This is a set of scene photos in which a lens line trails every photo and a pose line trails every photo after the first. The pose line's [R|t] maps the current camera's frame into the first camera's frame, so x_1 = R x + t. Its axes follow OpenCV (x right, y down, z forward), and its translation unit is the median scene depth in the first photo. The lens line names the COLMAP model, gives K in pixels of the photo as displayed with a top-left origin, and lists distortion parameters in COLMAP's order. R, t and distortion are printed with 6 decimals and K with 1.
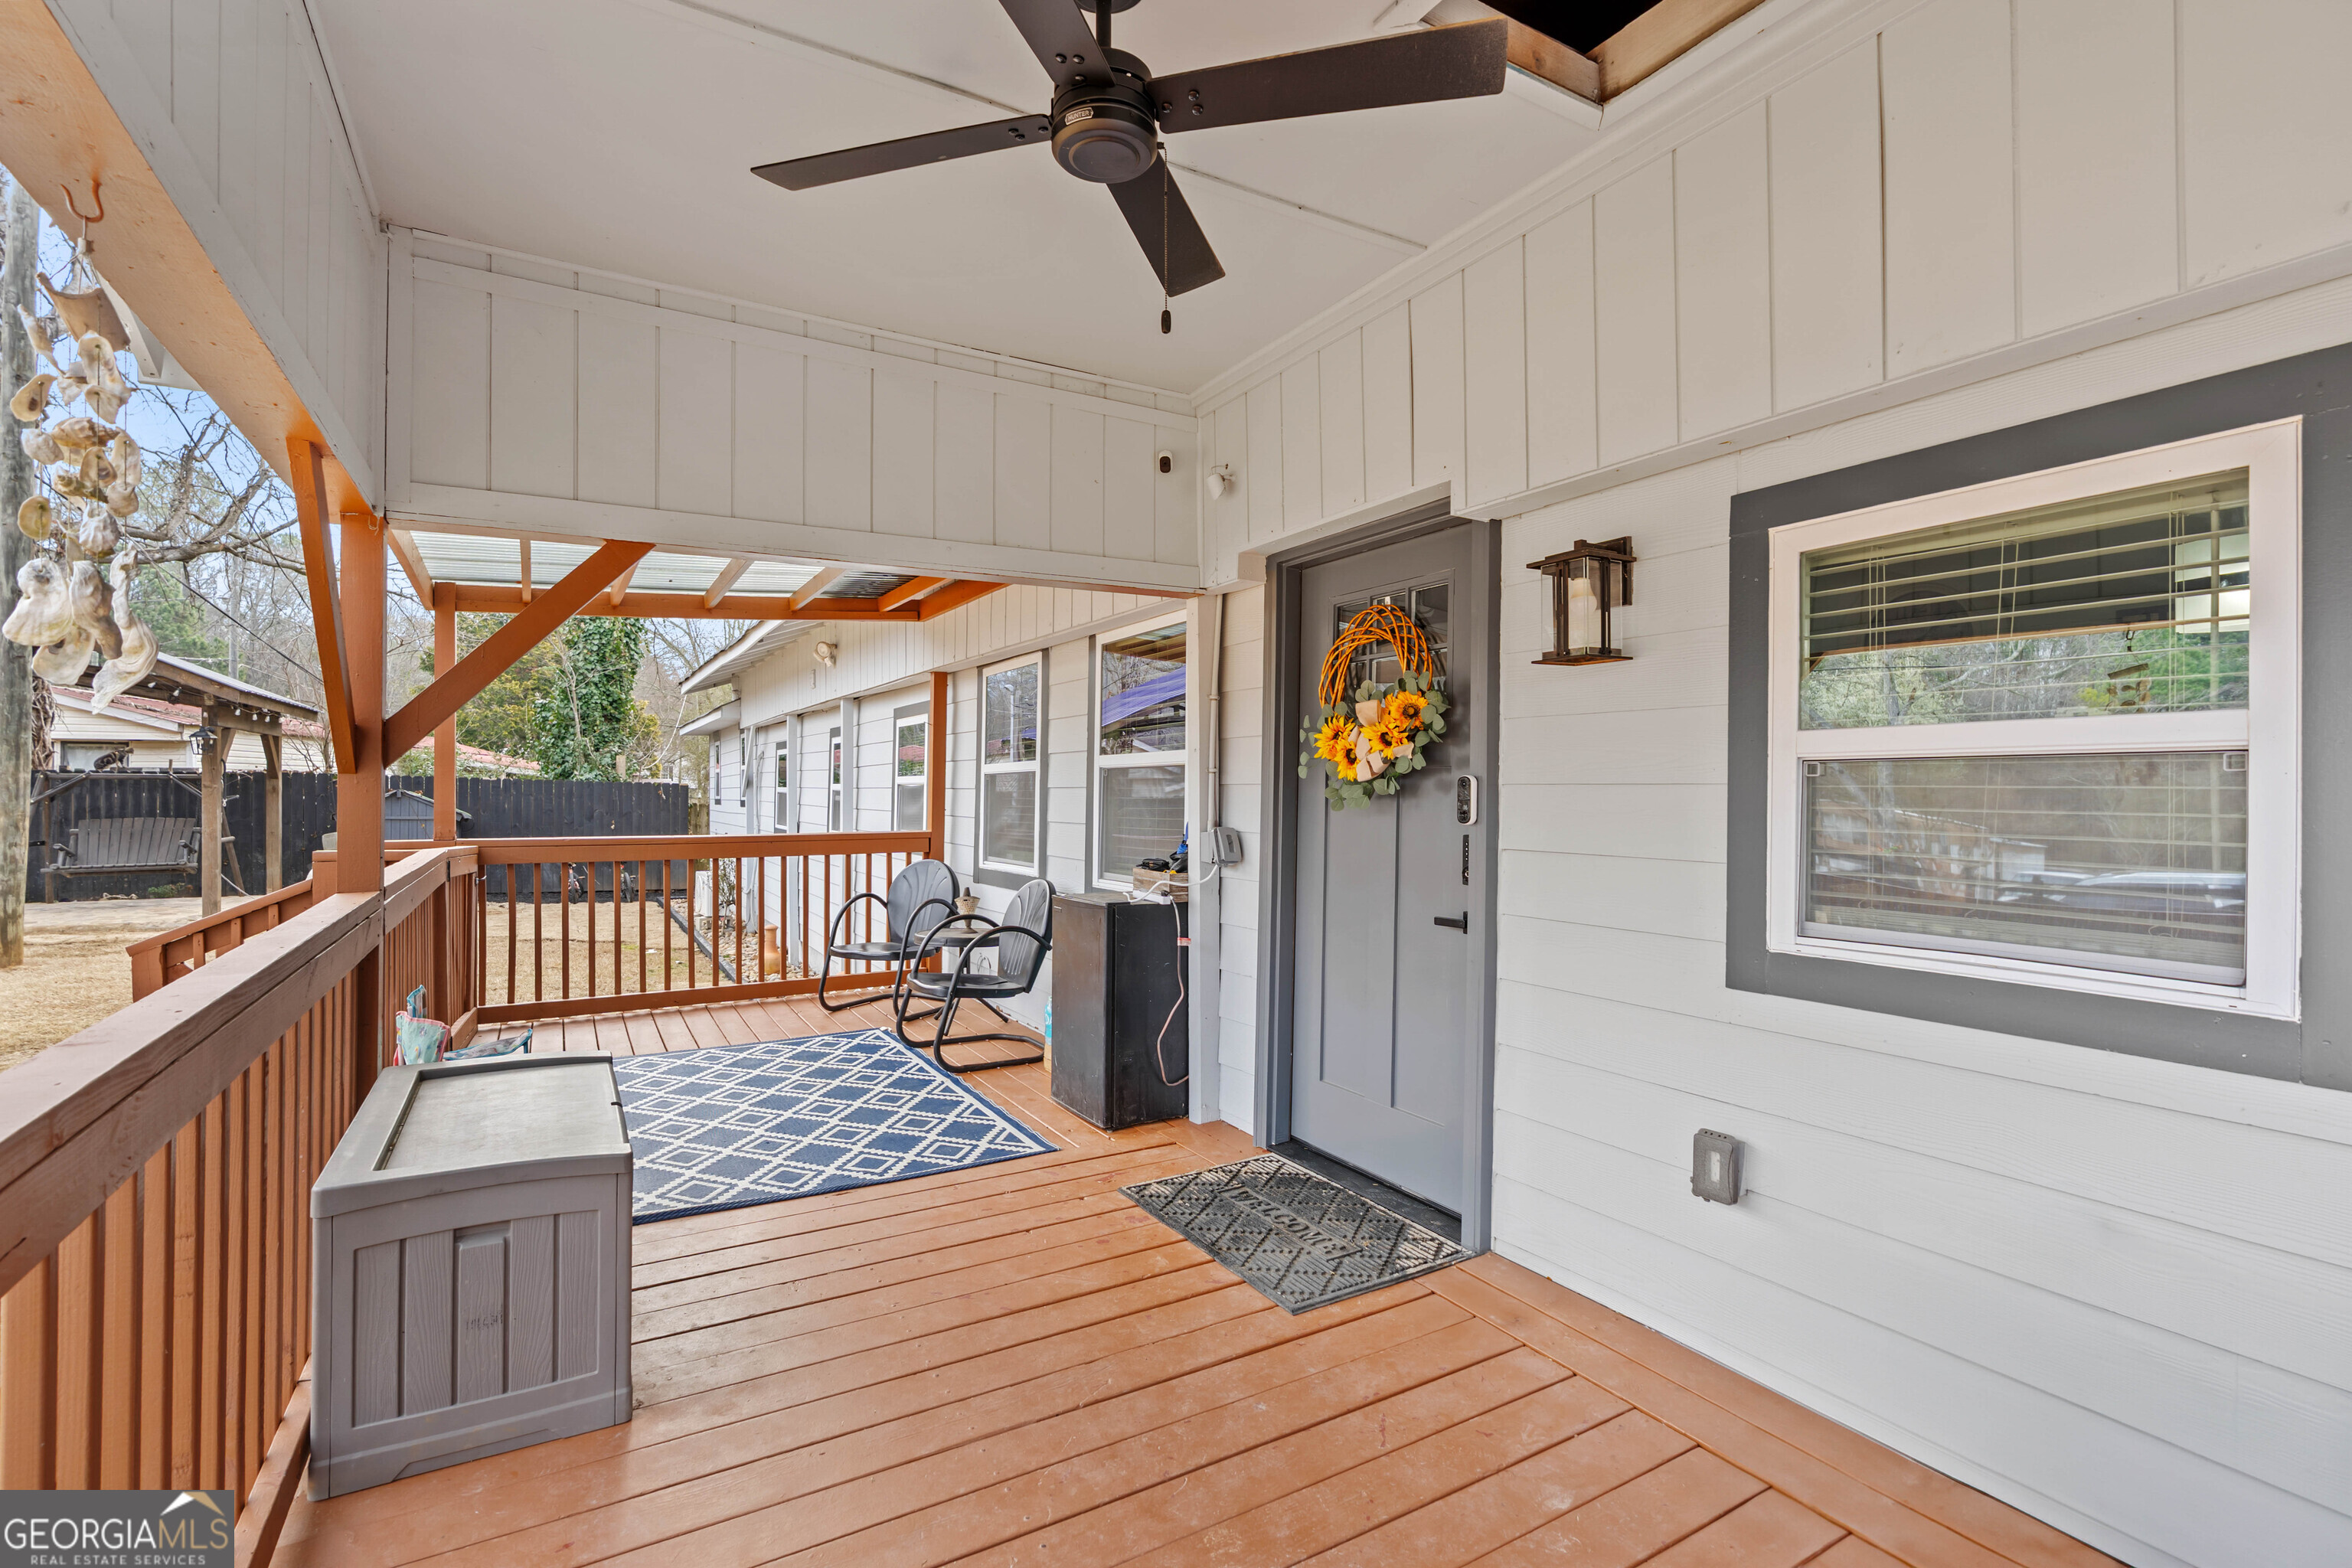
lens RADIAL K [[1071.0, 0, 1176.0], [0, 1071.0, 784.0], [0, 0, 1]] dist [-0.008965, 0.000568]
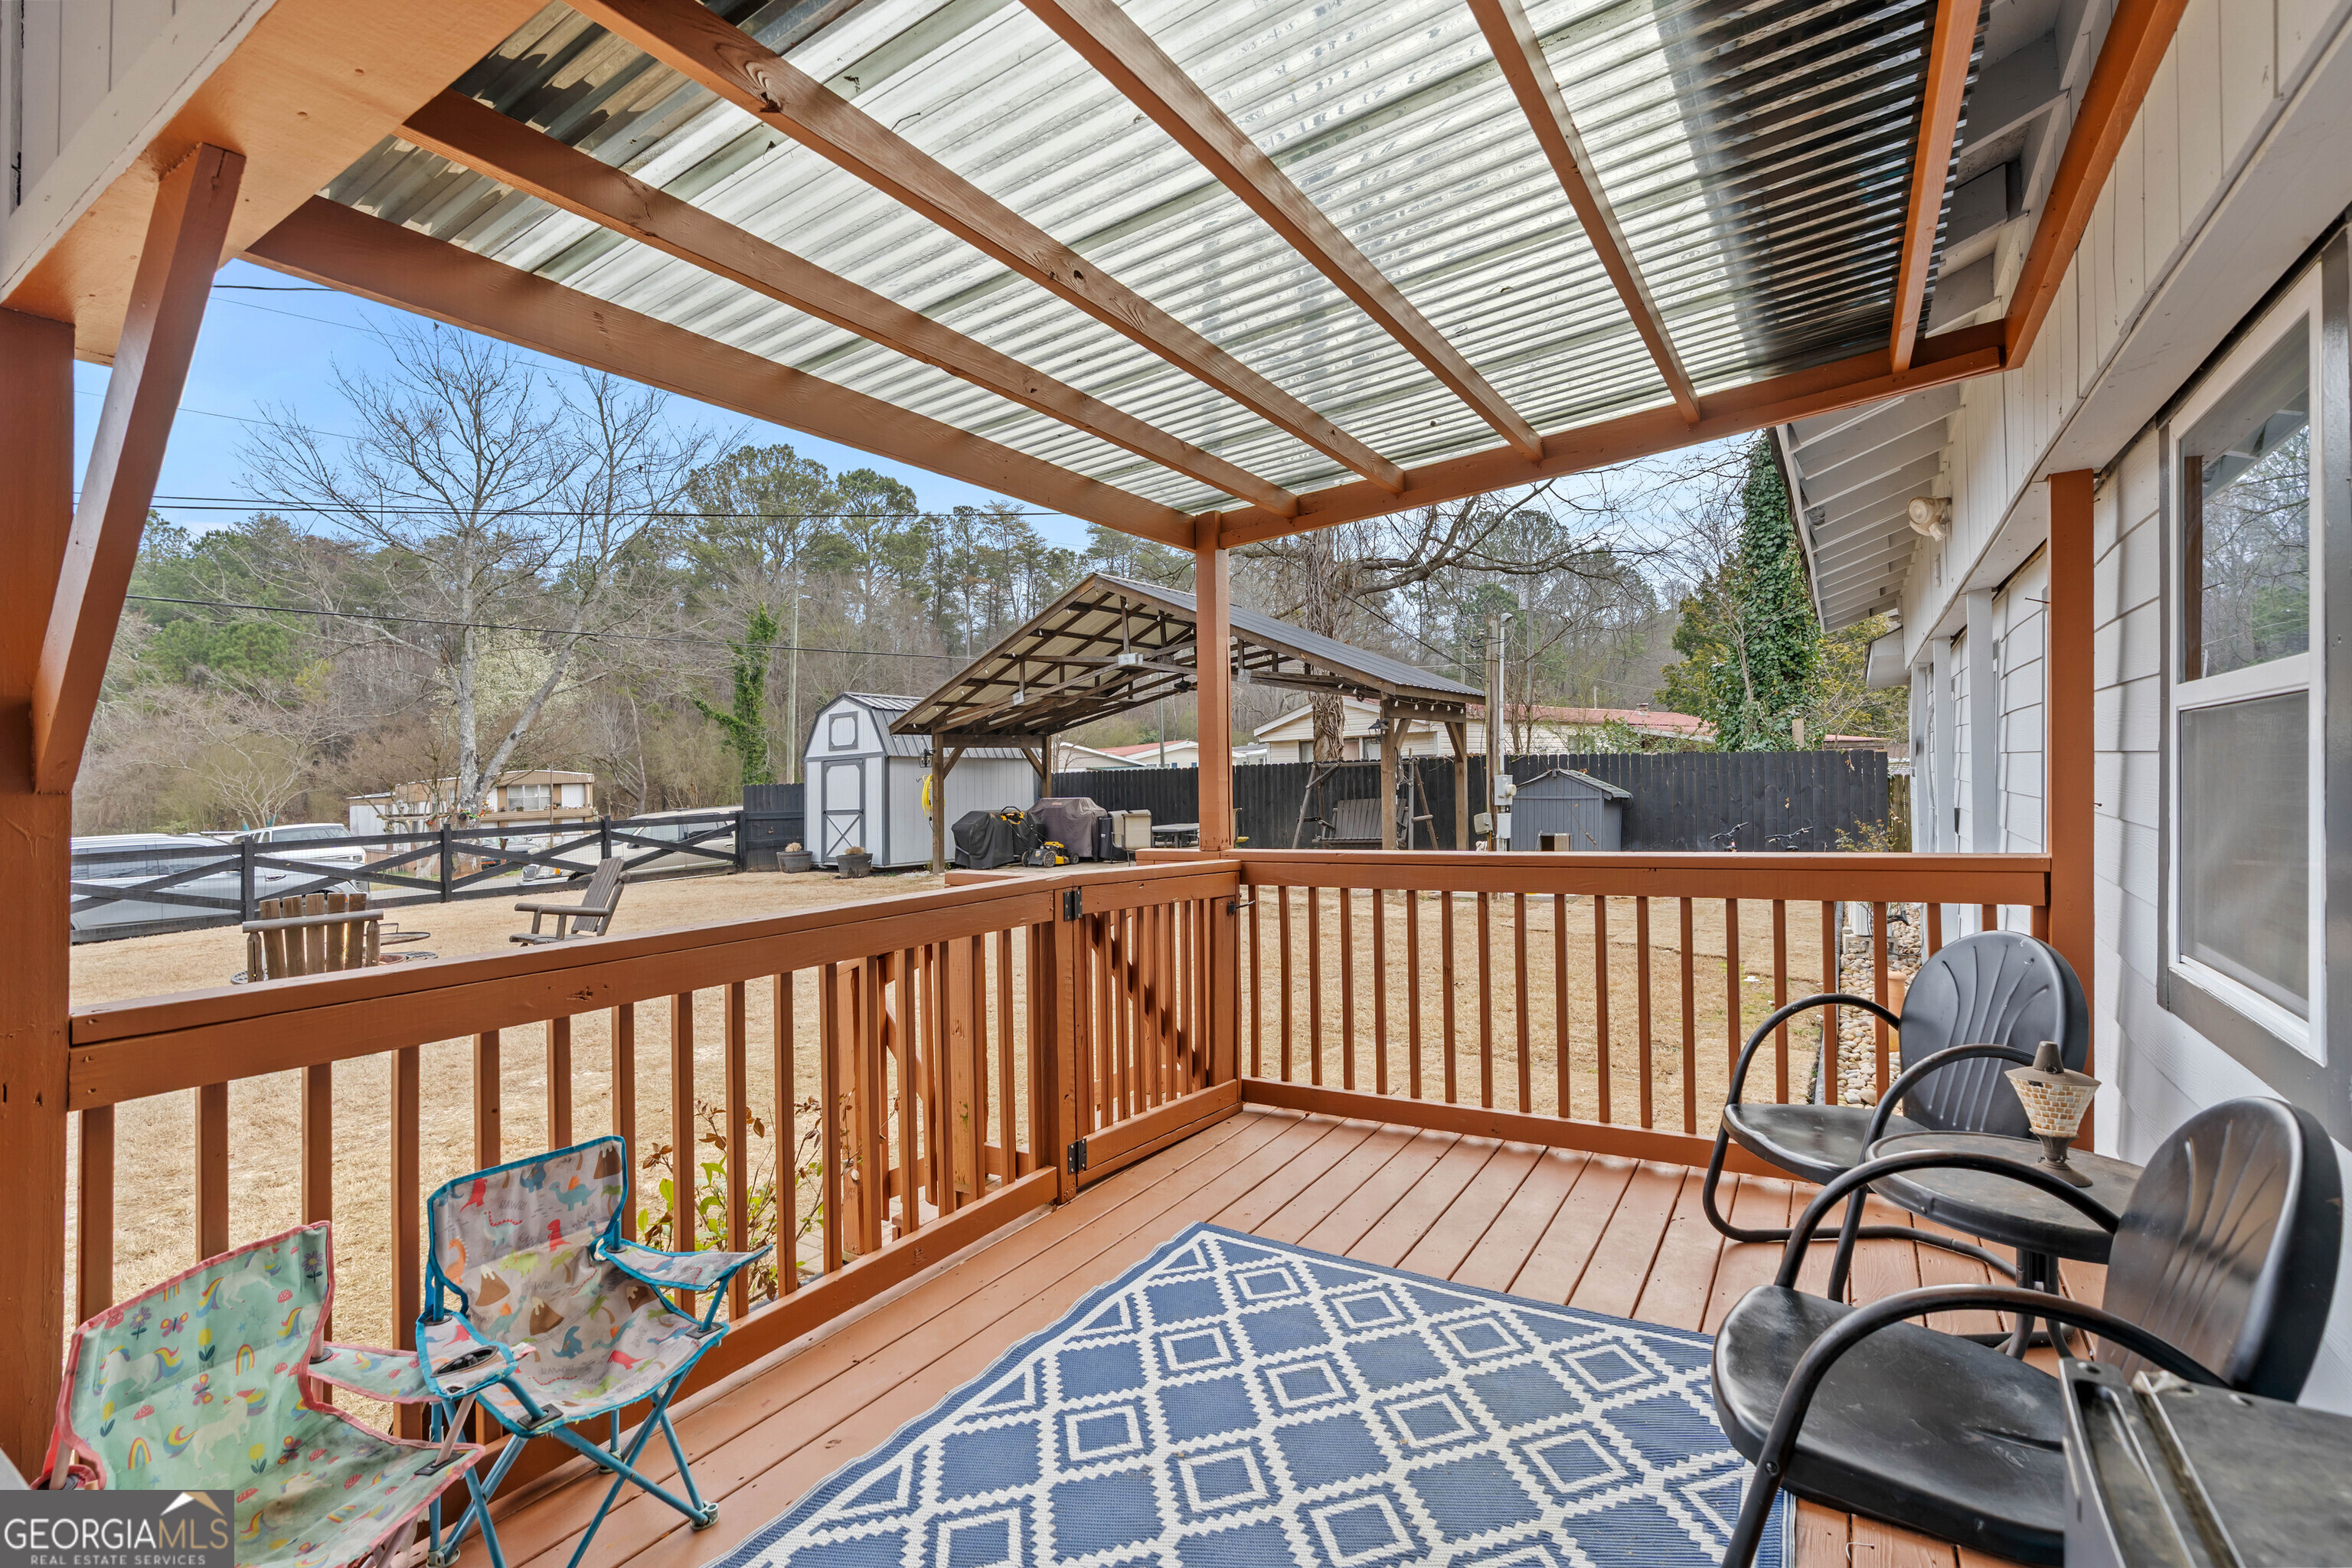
lens RADIAL K [[1071.0, 0, 1176.0], [0, 1071.0, 784.0], [0, 0, 1]] dist [-0.008965, 0.000568]
pose [[0.457322, -0.011927, -0.889221, -0.014346], [0.038085, 0.999255, 0.006184, -0.000082], [0.888485, -0.036694, 0.457436, 0.522945]]
